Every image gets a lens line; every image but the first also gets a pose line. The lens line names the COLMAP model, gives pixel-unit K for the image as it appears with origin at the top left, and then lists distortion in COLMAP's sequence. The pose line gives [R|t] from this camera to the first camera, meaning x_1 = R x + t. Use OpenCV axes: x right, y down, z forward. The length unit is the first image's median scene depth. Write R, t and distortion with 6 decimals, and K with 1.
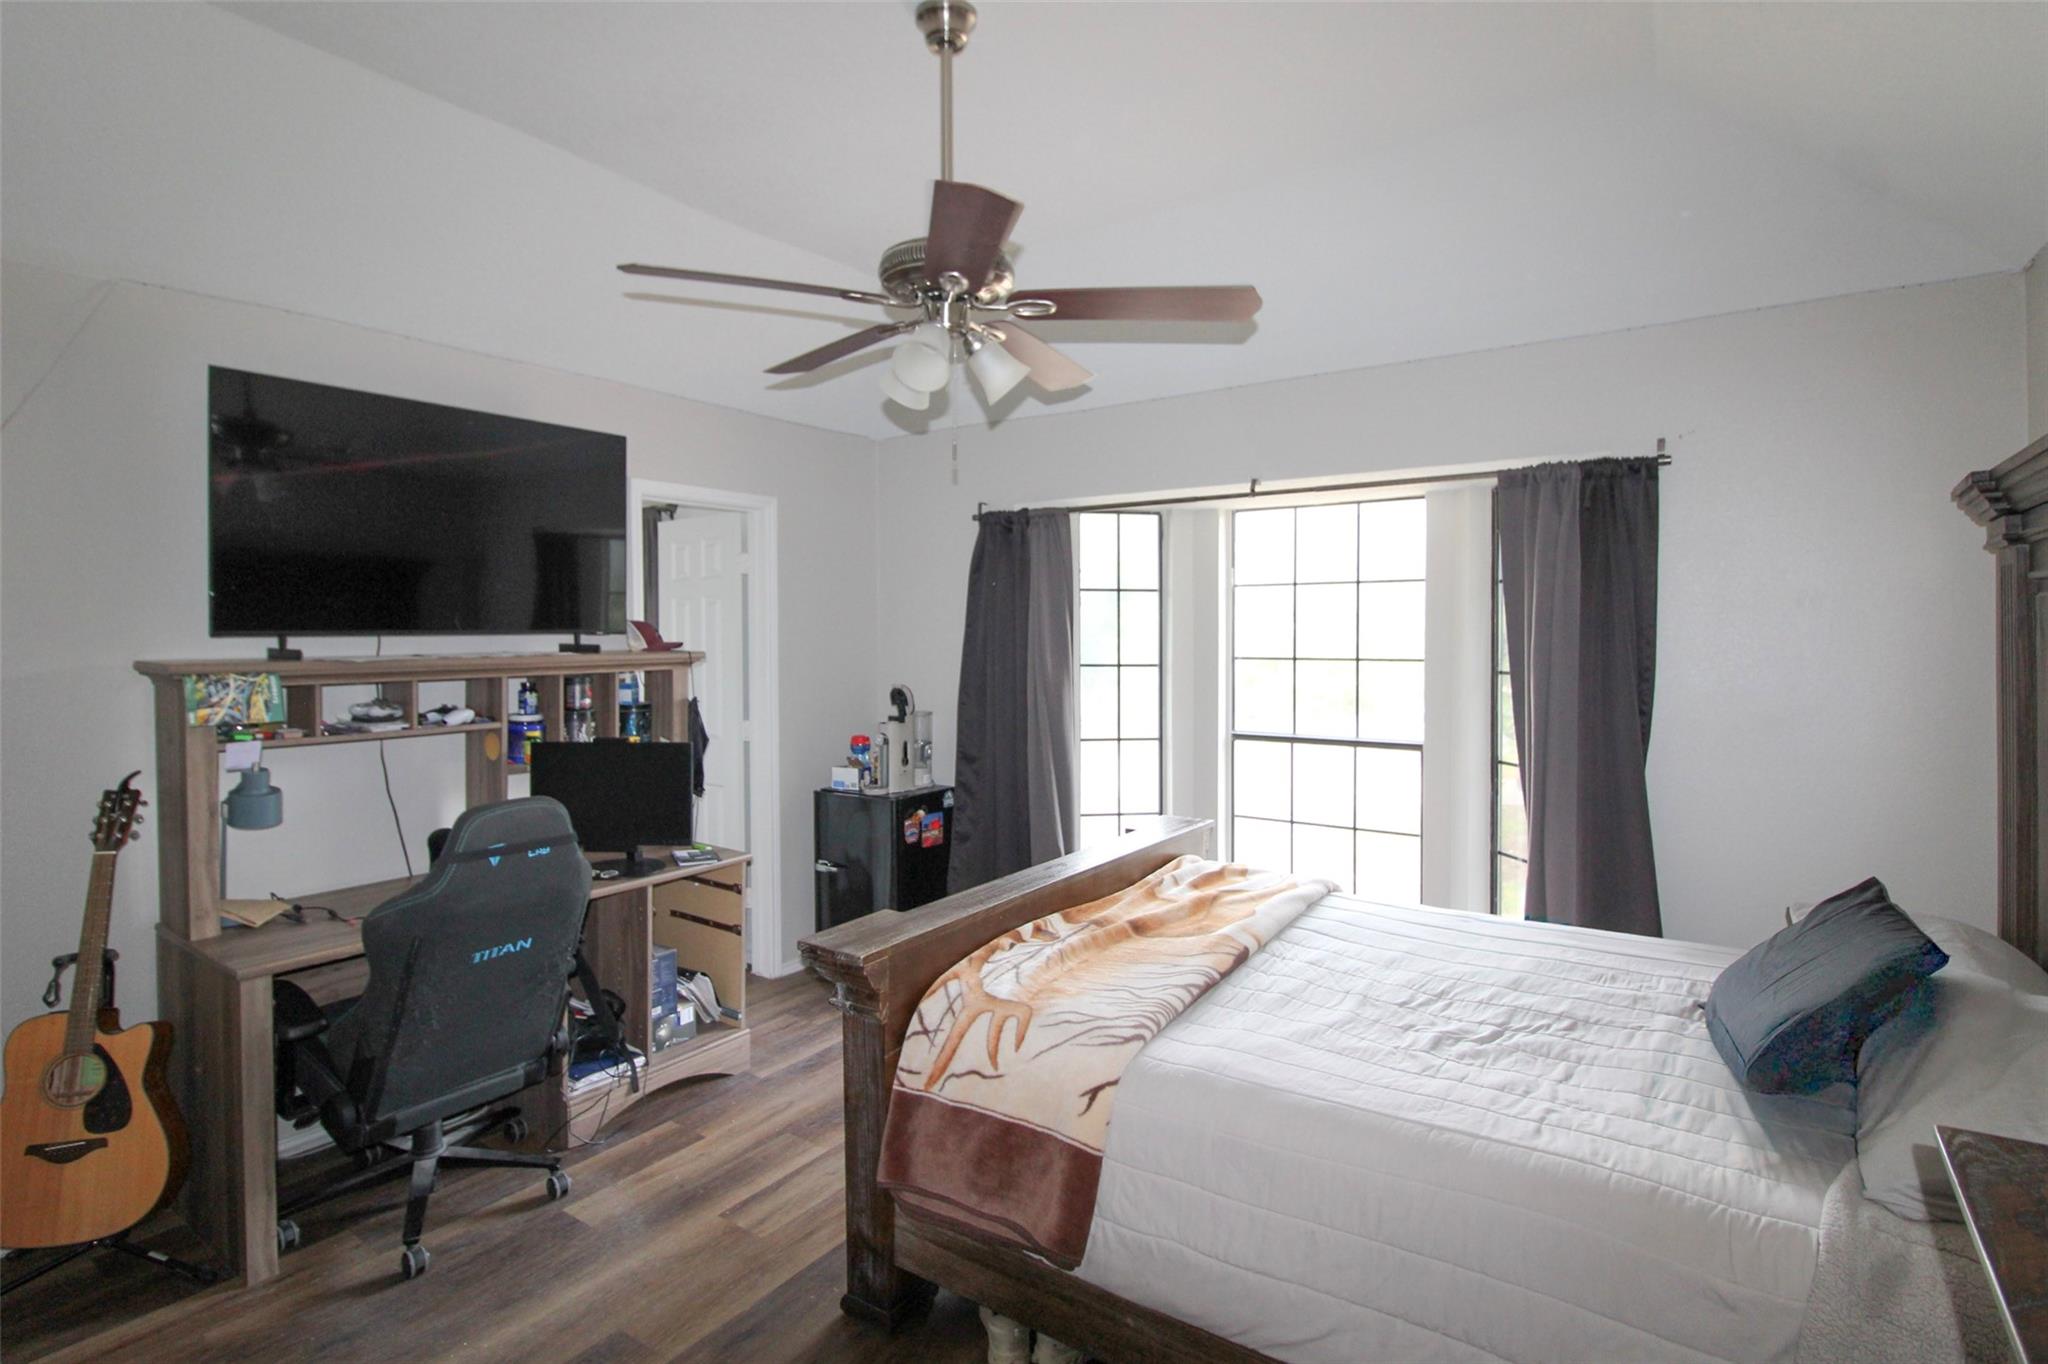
lens RADIAL K [[1030.3, 0, 1020.3], [0, 1030.3, 634.6], [0, 0, 1]] dist [0.002243, 0.000176]
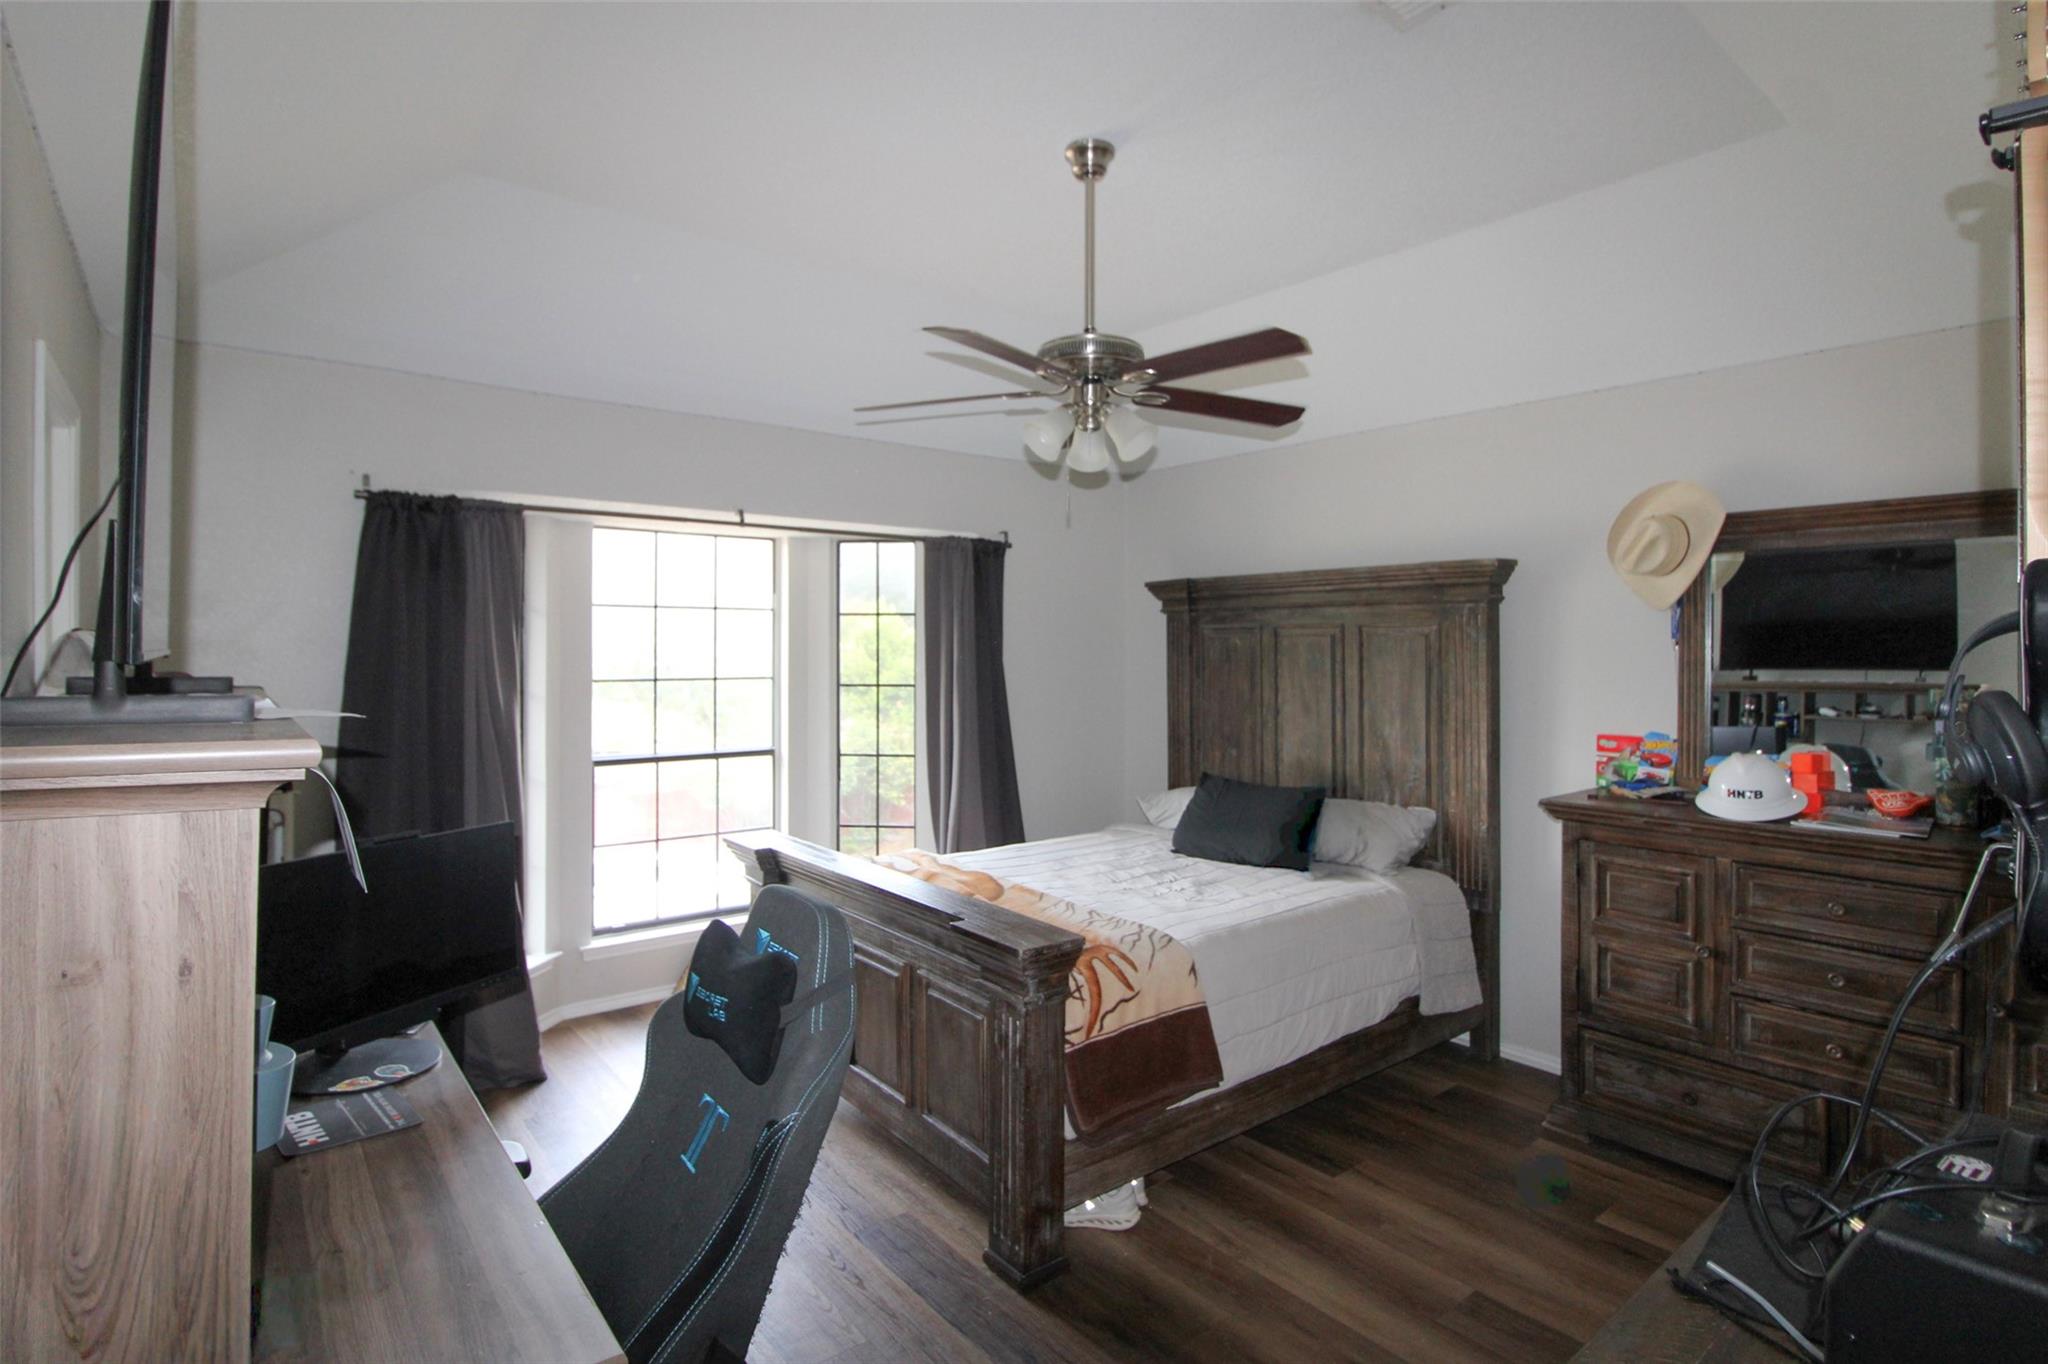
lens RADIAL K [[1030.3, 0, 1020.3], [0, 1030.3, 634.6], [0, 0, 1]] dist [0.002243, 0.000176]
pose [[0.299603, 0.020842, 0.953836, -0.848843], [0.006533, 0.999693, -0.023896, 0.007111], [-0.954042, 0.013391, 0.299375, 0.489586]]
